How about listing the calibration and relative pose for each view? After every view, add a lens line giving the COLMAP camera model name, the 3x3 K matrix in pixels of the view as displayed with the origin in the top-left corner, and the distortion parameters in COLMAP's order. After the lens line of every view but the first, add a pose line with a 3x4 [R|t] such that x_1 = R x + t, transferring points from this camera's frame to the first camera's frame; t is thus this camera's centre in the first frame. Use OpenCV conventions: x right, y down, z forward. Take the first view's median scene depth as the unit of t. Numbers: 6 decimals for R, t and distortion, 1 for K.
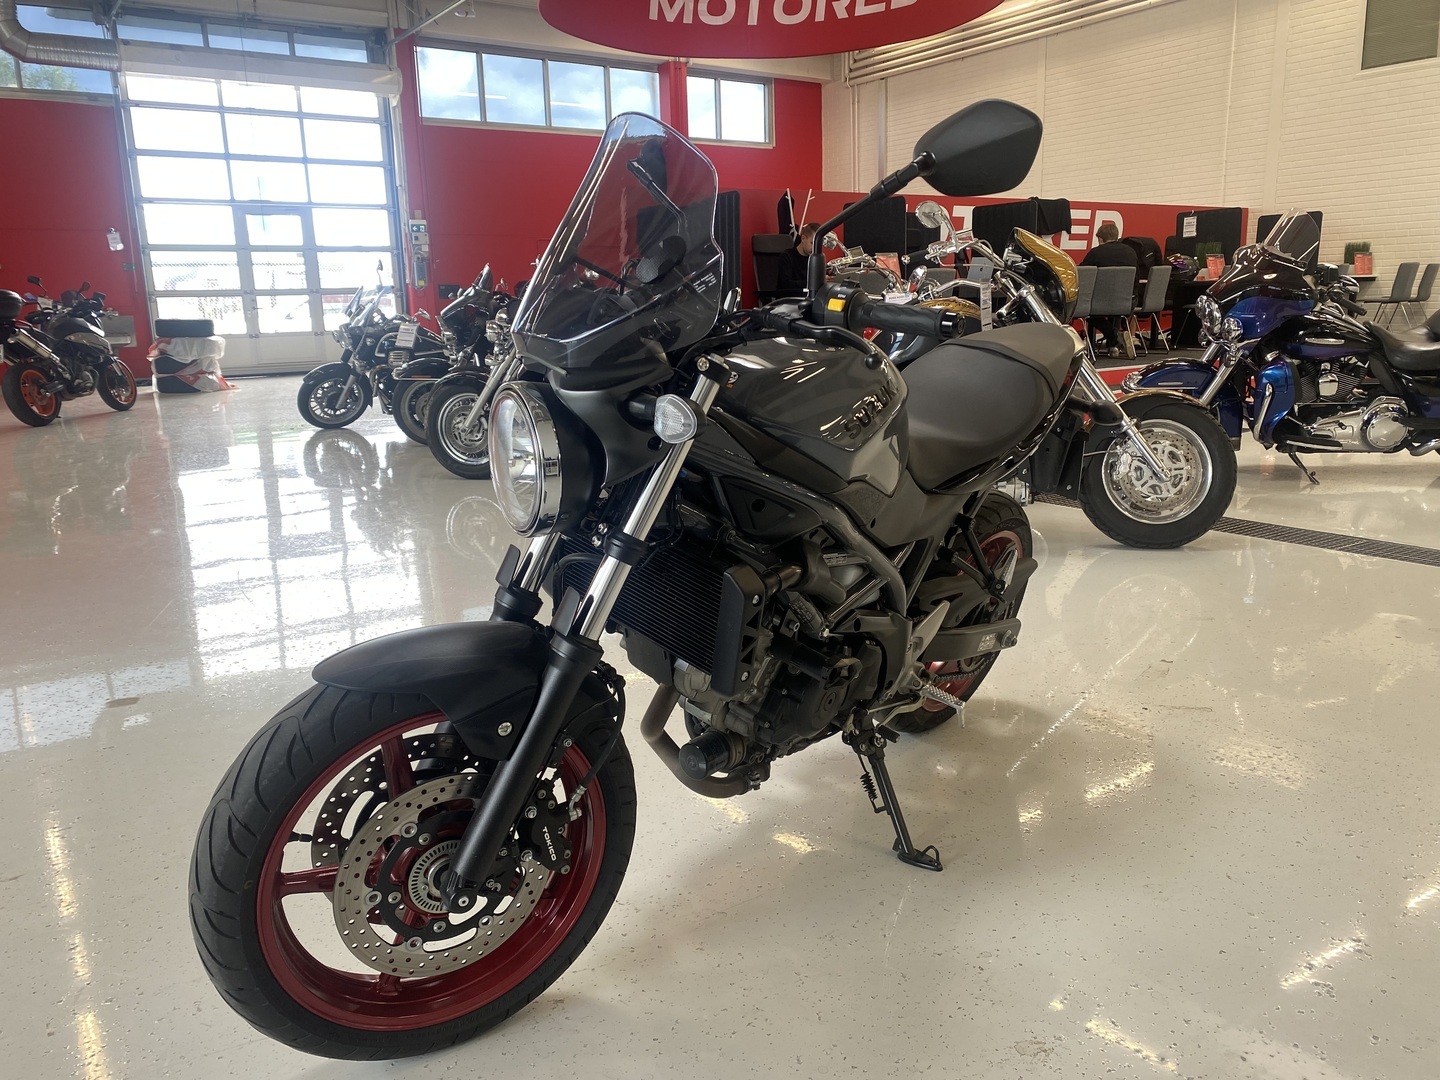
lens RADIAL K [[1090.1, 0, 725.0], [0, 1090.1, 546.2], [0, 0, 1]] dist [-0.022501, 0.005457]
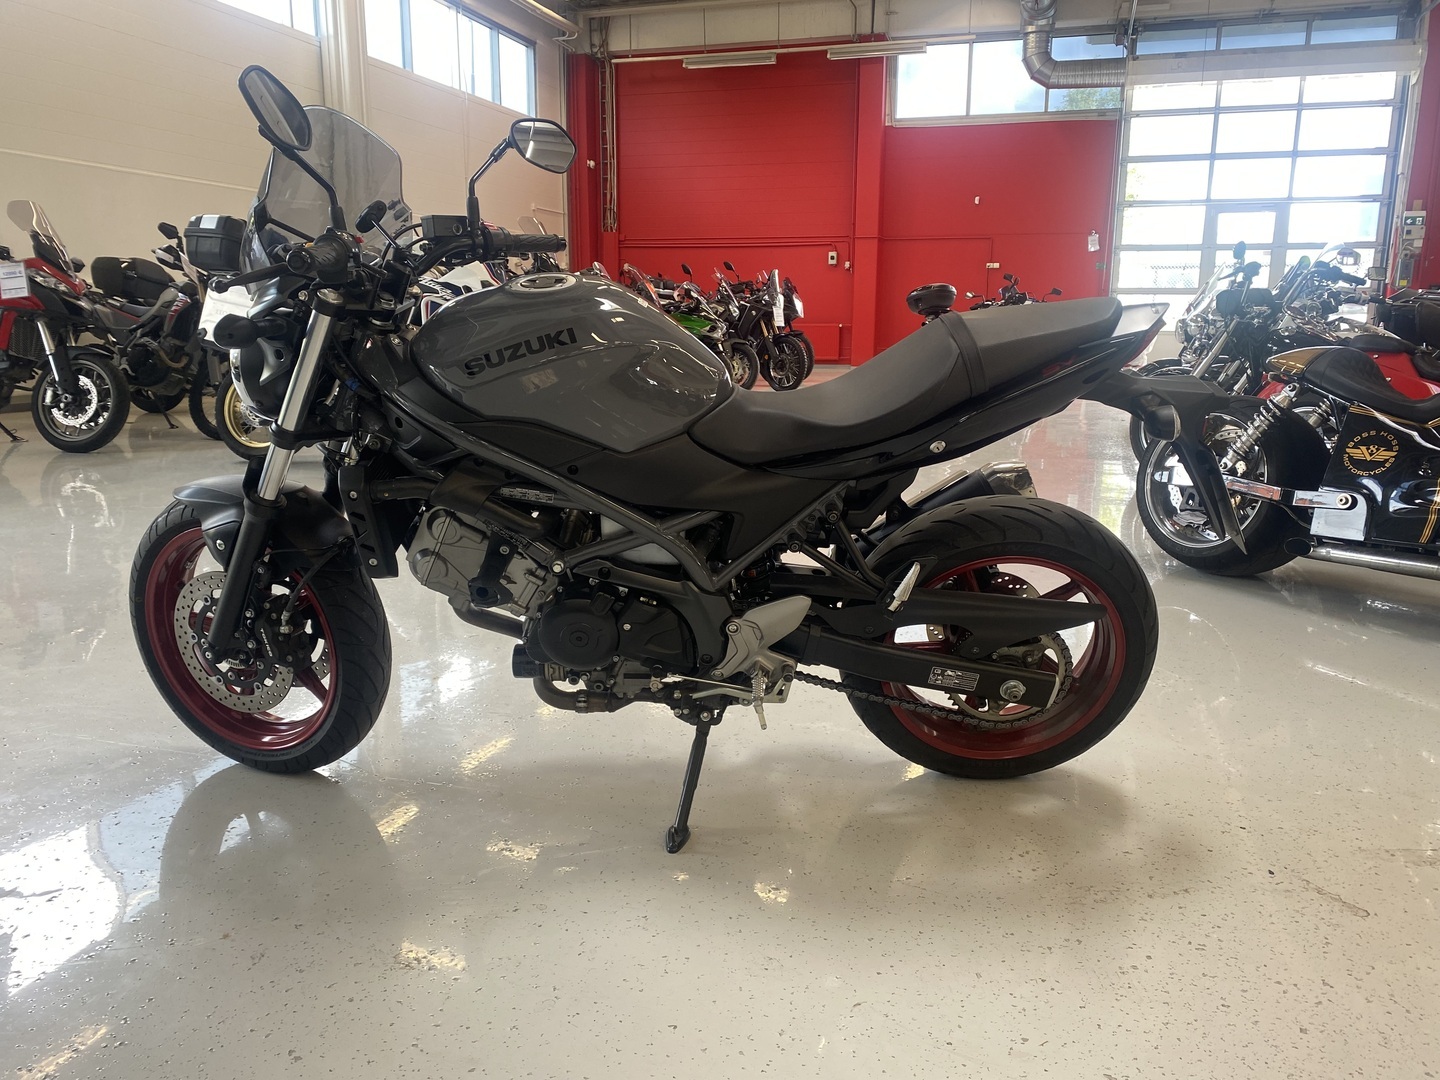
lens RADIAL K [[1090.1, 0, 722.2], [0, 1090.1, 536.3], [0, 0, 1]] dist [-0.022501, 0.005457]
pose [[0.611108, 0.176711, -0.771570, 0.102582], [-0.184890, 0.979664, 0.077931, -0.006957], [0.769651, 0.095031, 0.631353, 0.043629]]
